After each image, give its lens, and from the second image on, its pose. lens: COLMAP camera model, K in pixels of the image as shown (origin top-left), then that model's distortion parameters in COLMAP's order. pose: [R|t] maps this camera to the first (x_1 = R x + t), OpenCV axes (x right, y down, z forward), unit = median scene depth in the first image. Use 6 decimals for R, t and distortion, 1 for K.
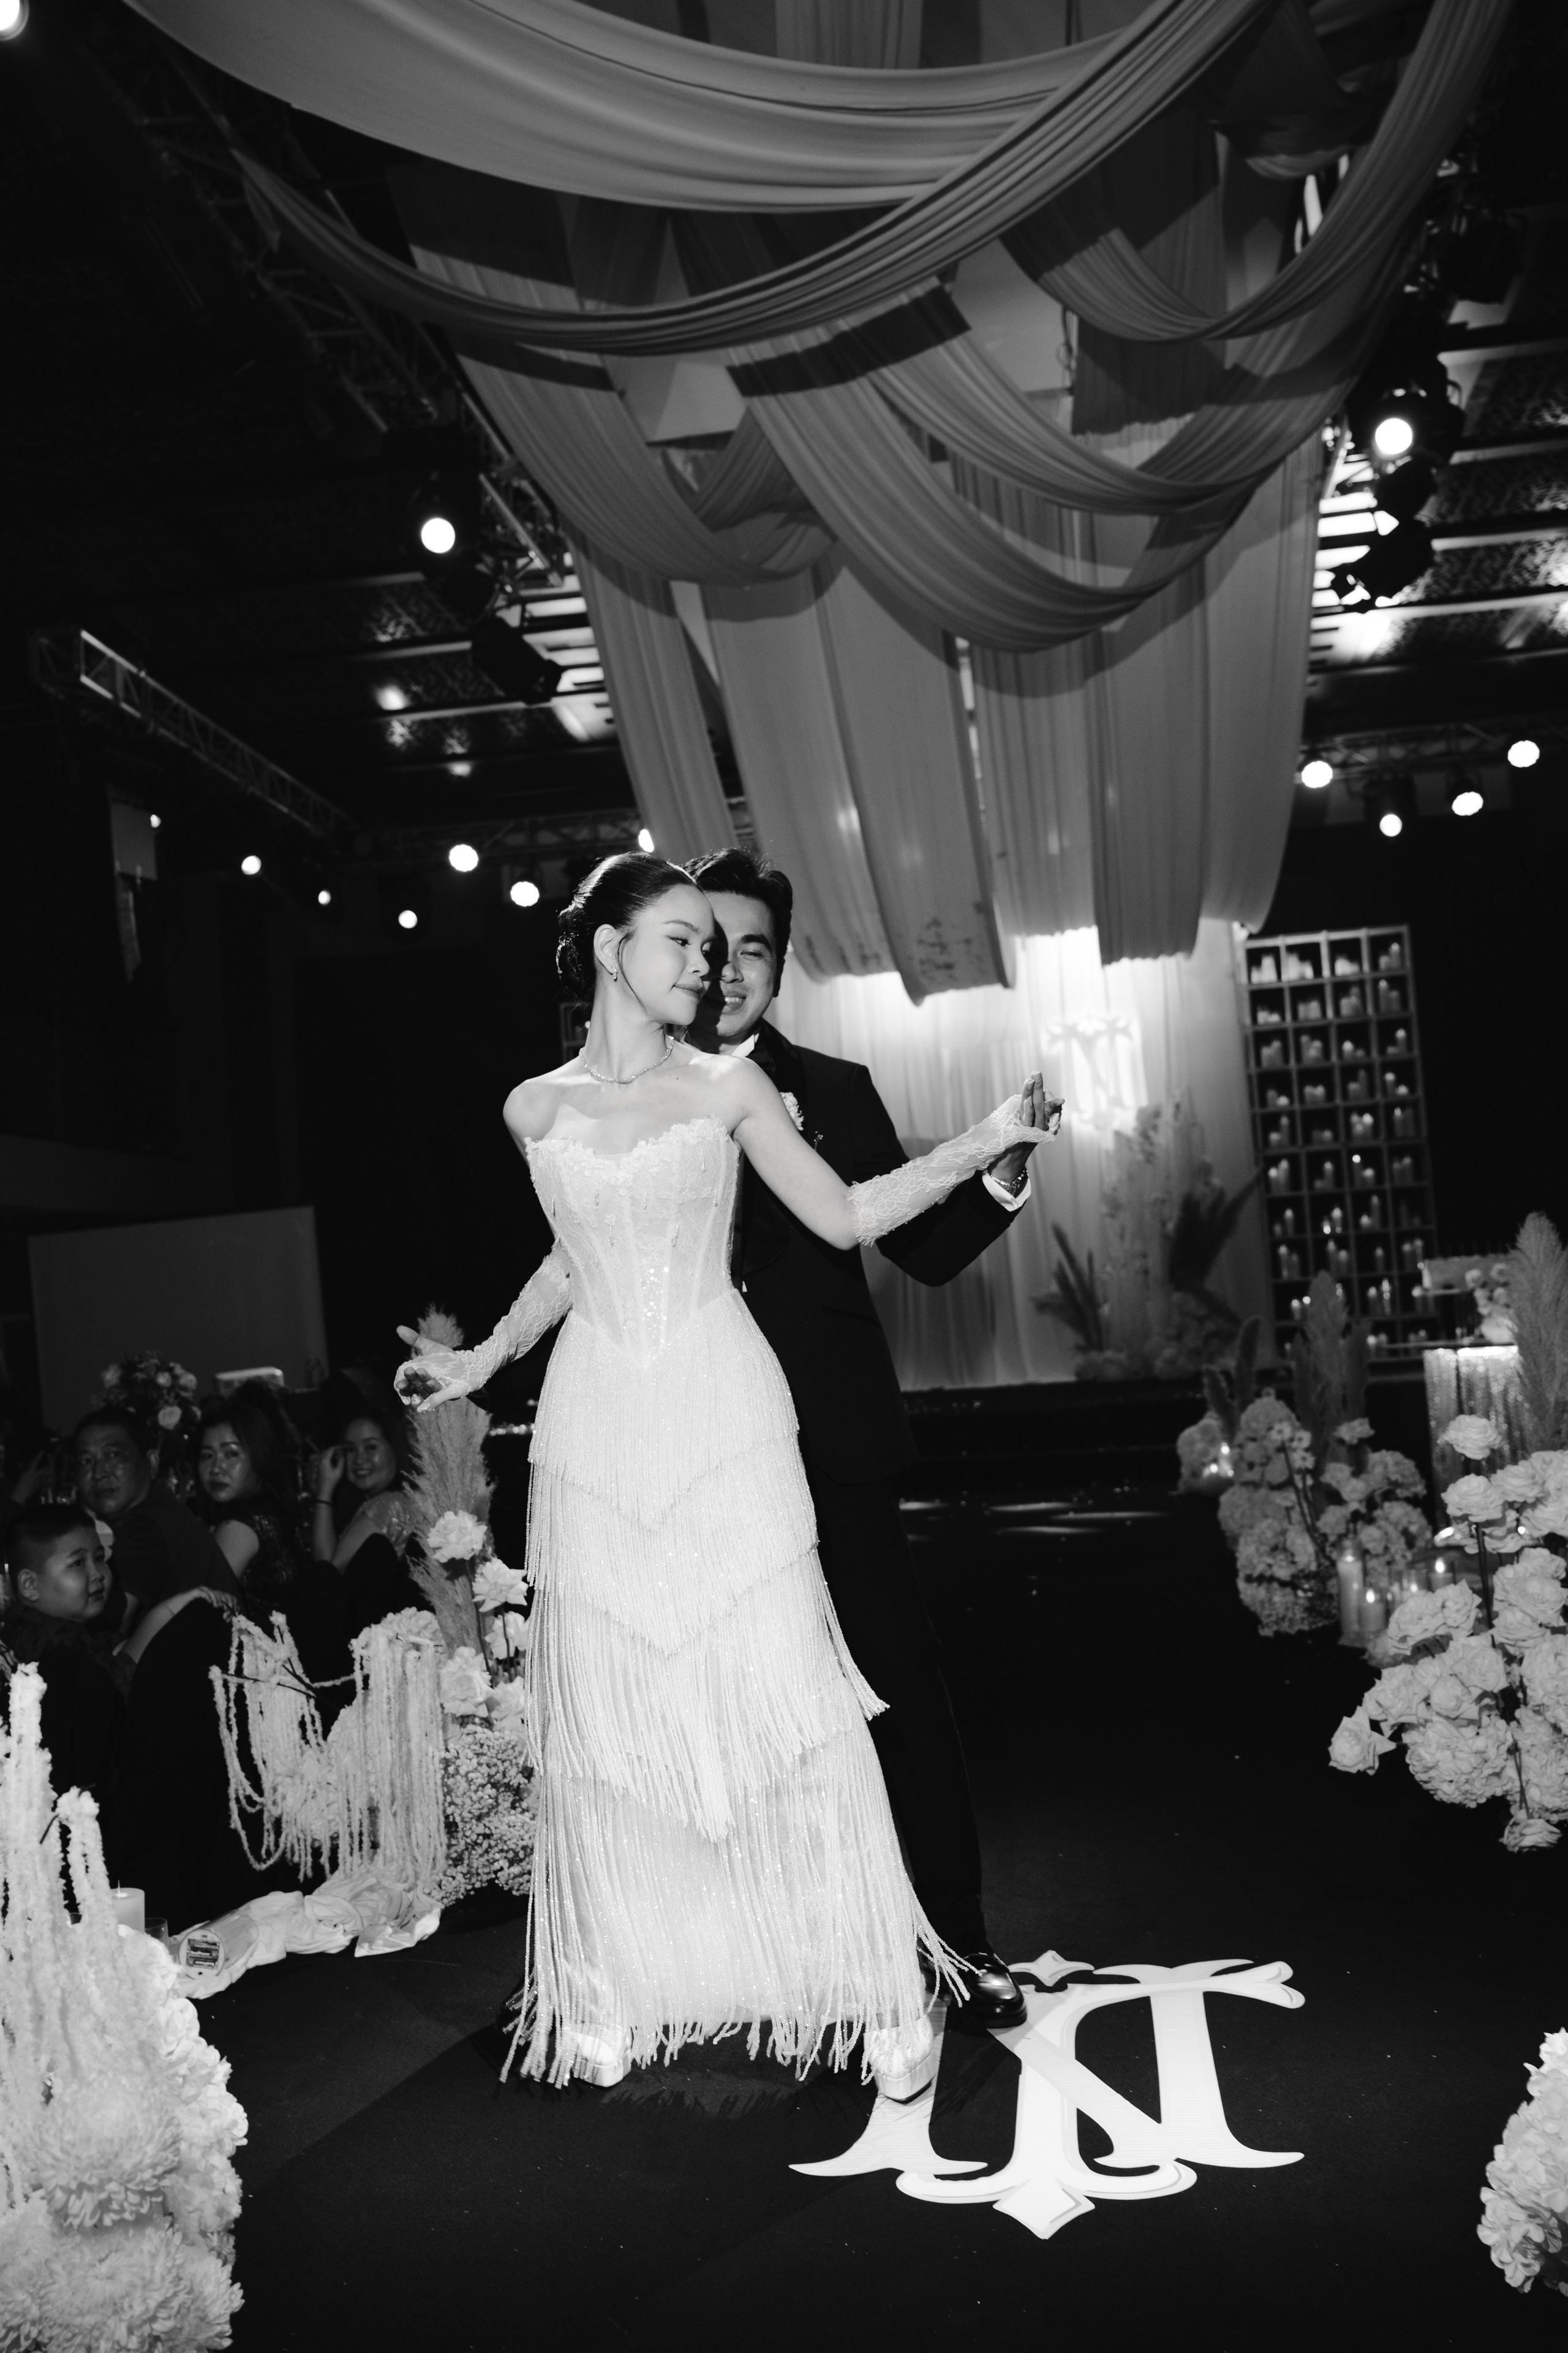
lens RADIAL K [[2274.0, 0, 824.7], [0, 2274.0, 1162.6], [0, 0, 1]] dist [-0.018855, 0.215659]
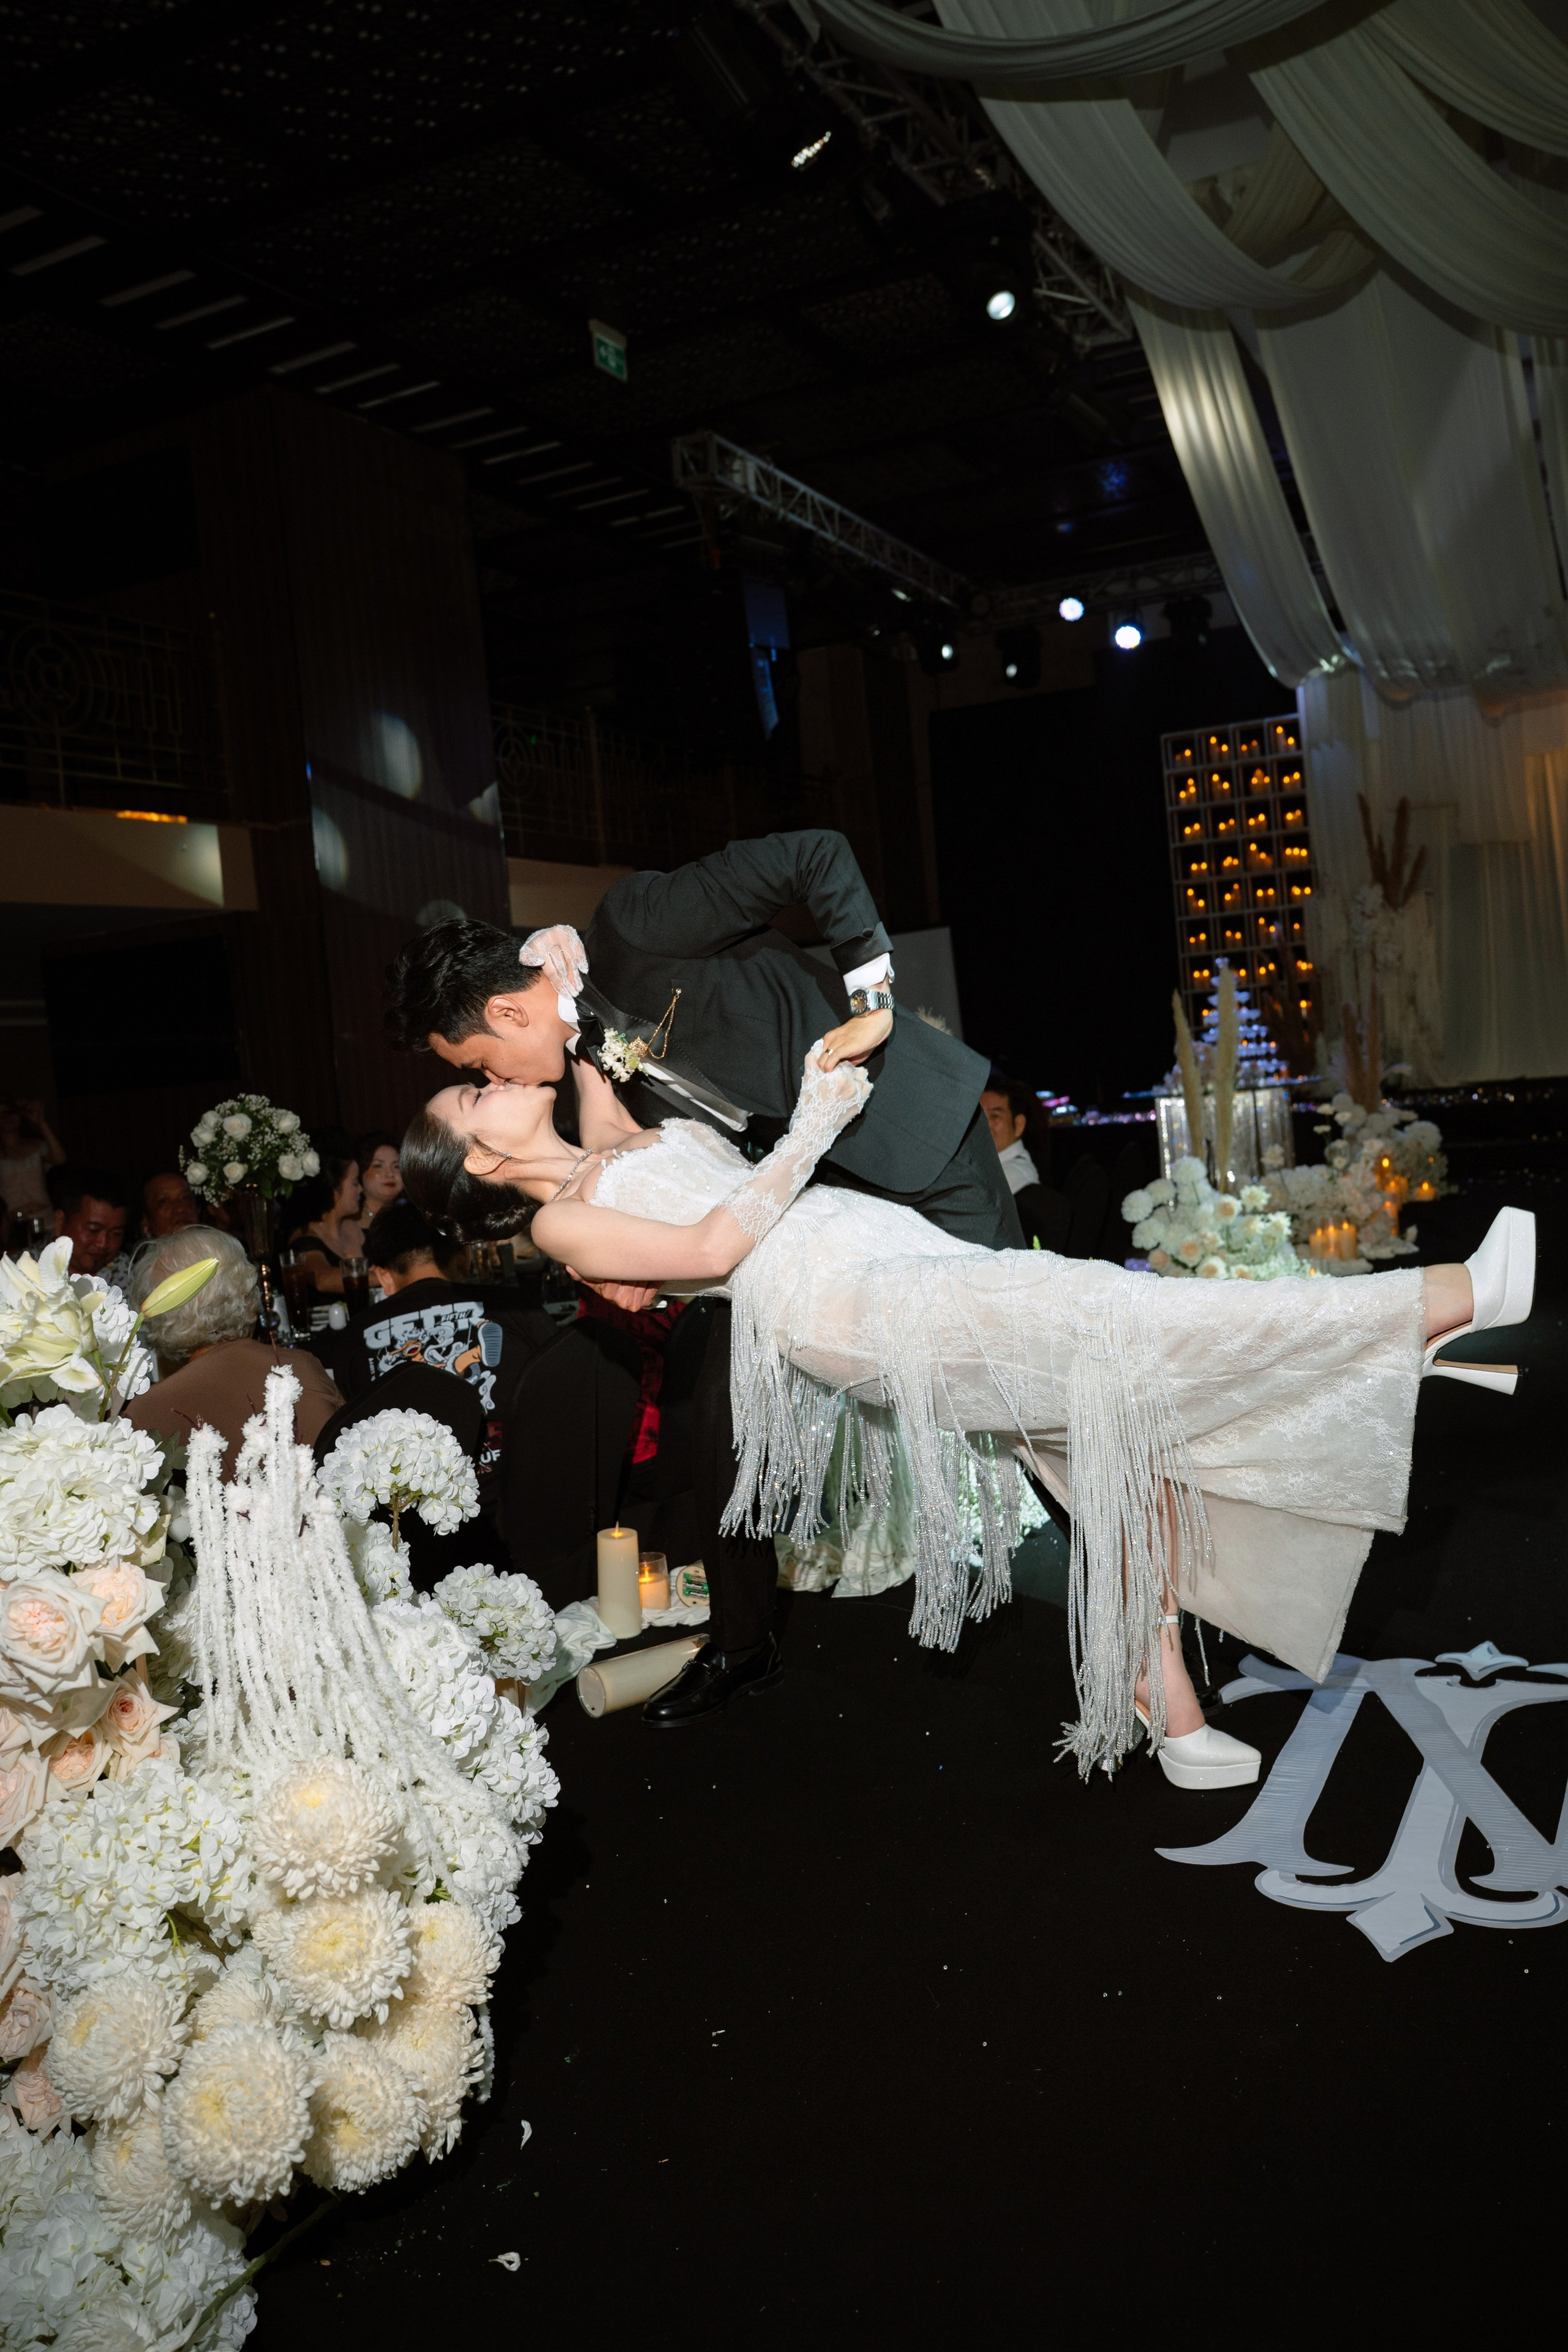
lens RADIAL K [[1971.7, 0, 790.2], [0, 1971.7, 1132.1], [0, 0, 1]] dist [-0.058057, 0.125498]
pose [[0.950149, -0.006237, -0.311734, 0.064202], [0.045155, 0.992012, 0.117781, 0.008462], [0.308510, -0.125985, 0.942841, 0.104660]]
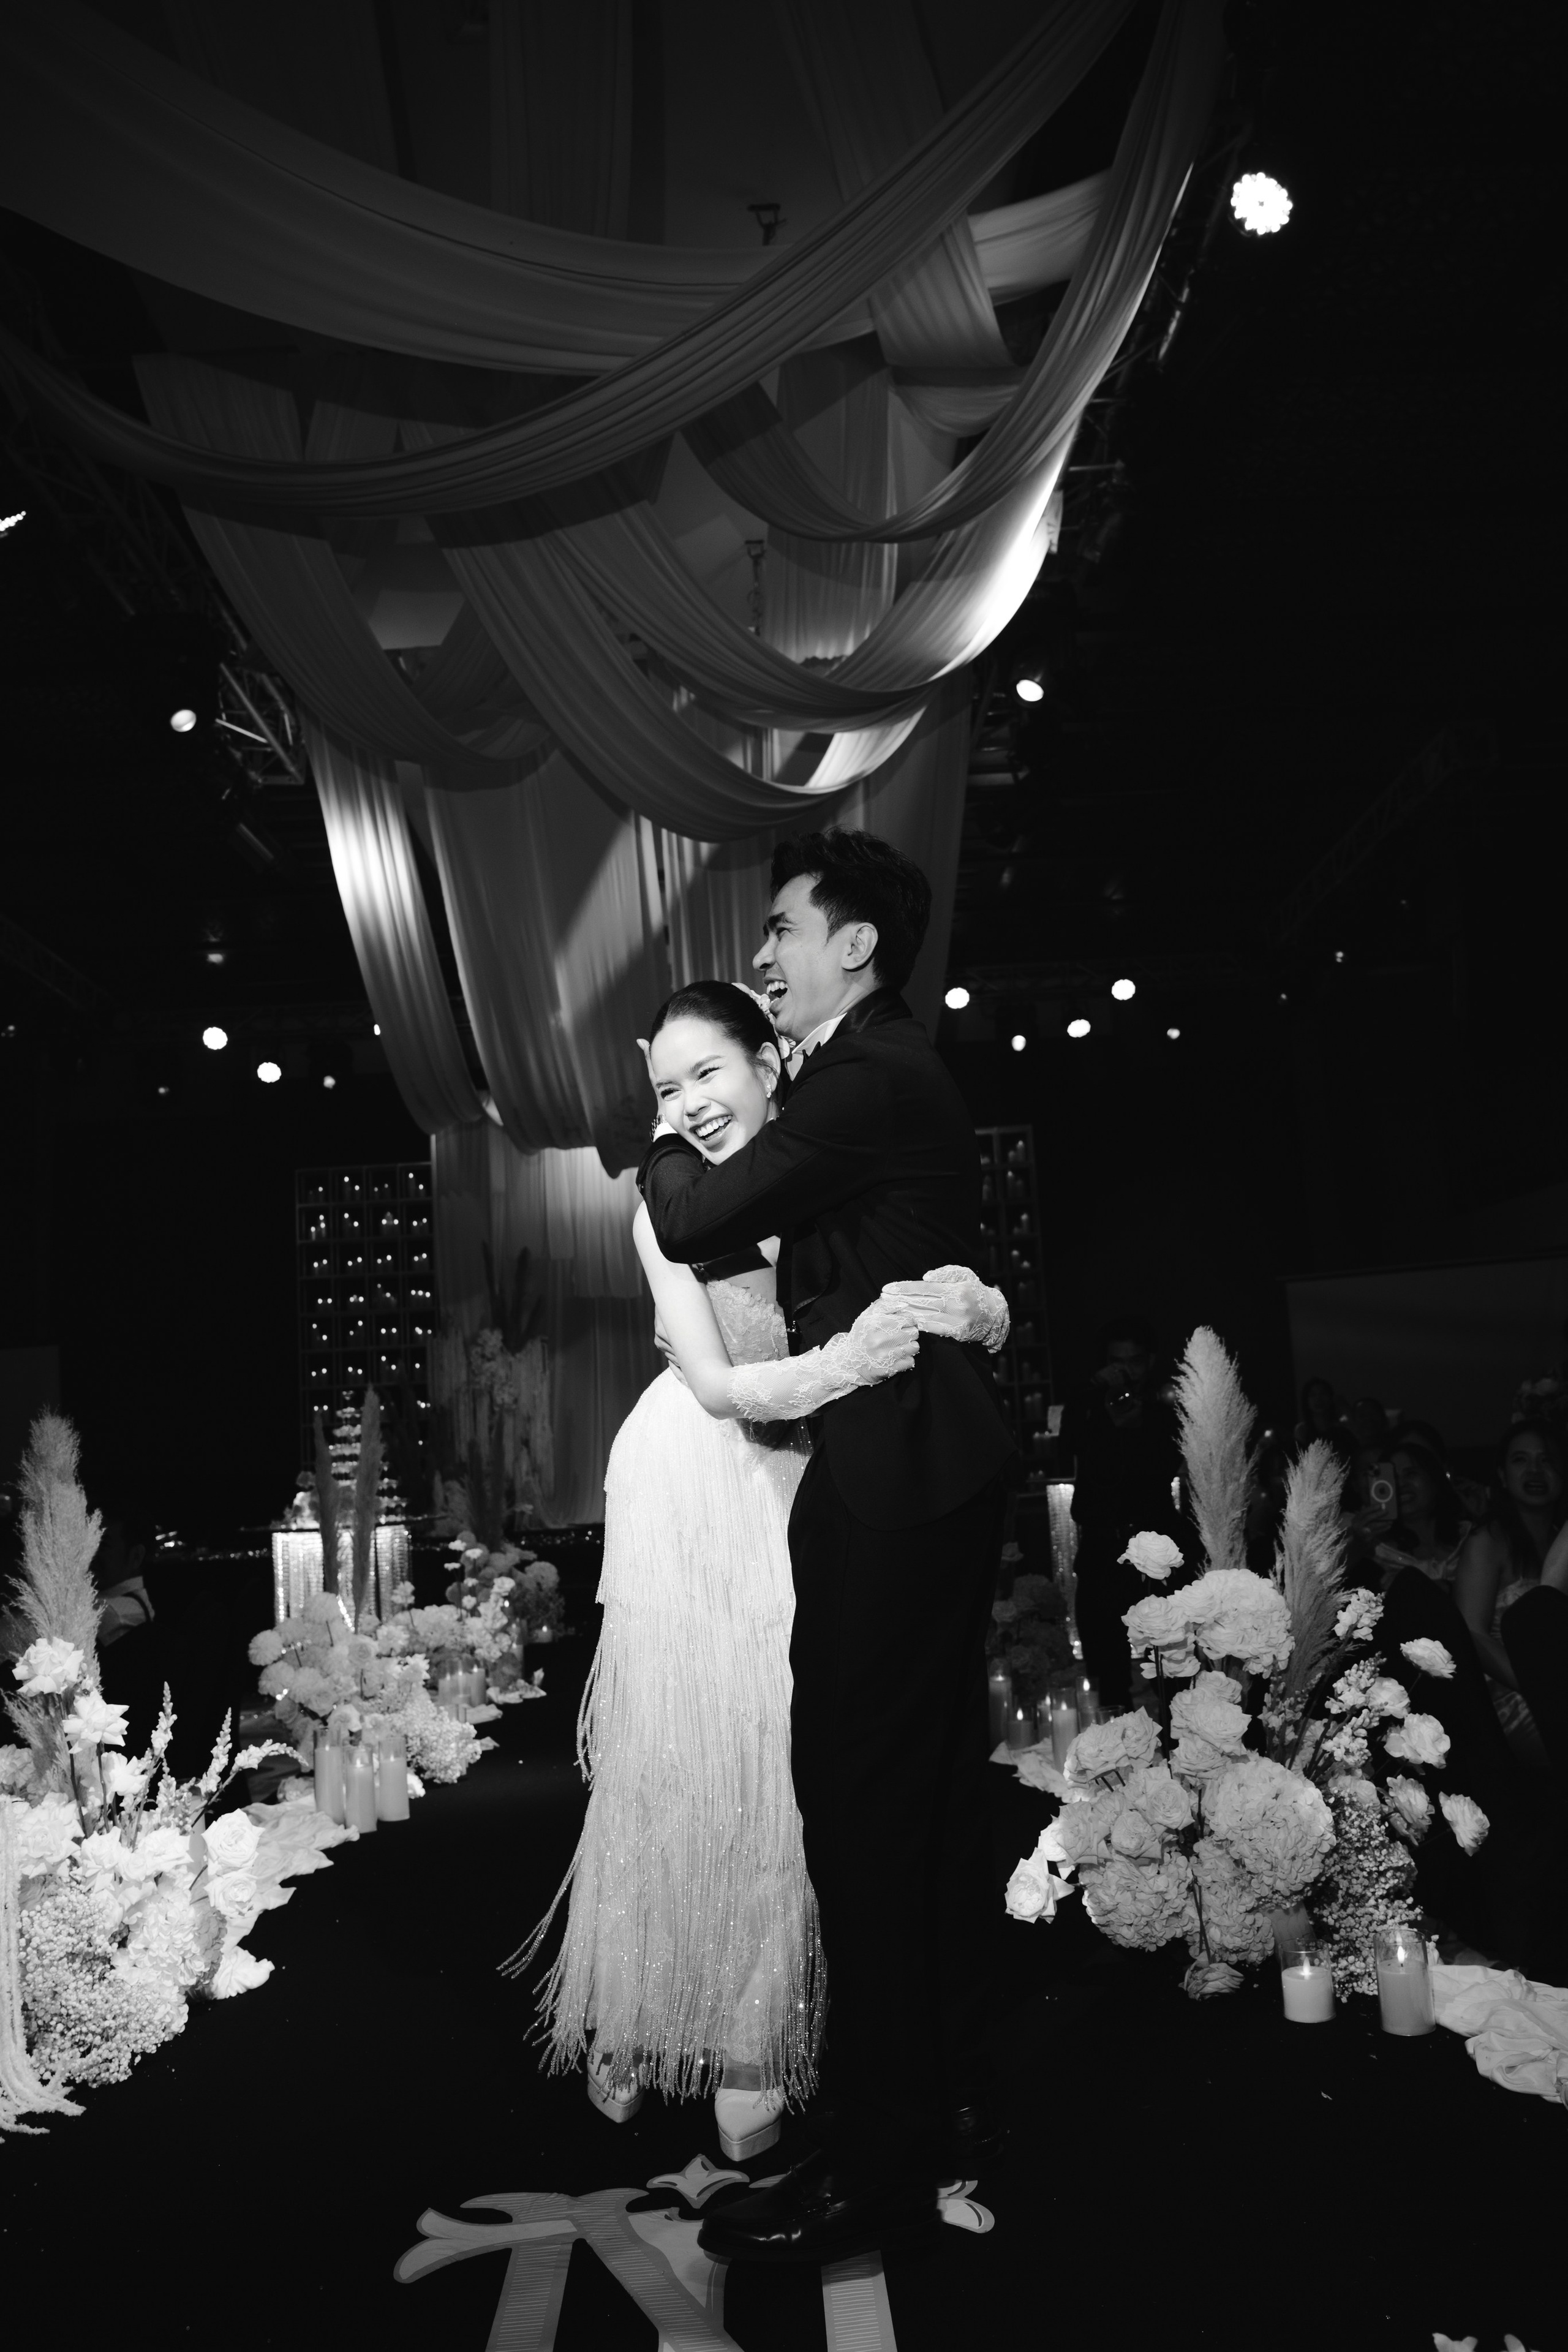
lens RADIAL K [[1929.4, 0, 791.9], [0, 1929.4, 1091.8], [0, 0, 1]] dist [-0.050920, -0.003718]
pose [[0.991322, 0.029624, 0.128078, 0.024659], [-0.013988, 0.992517, -0.121300, 0.027204], [-0.130713, 0.118455, 0.984318, 0.199536]]
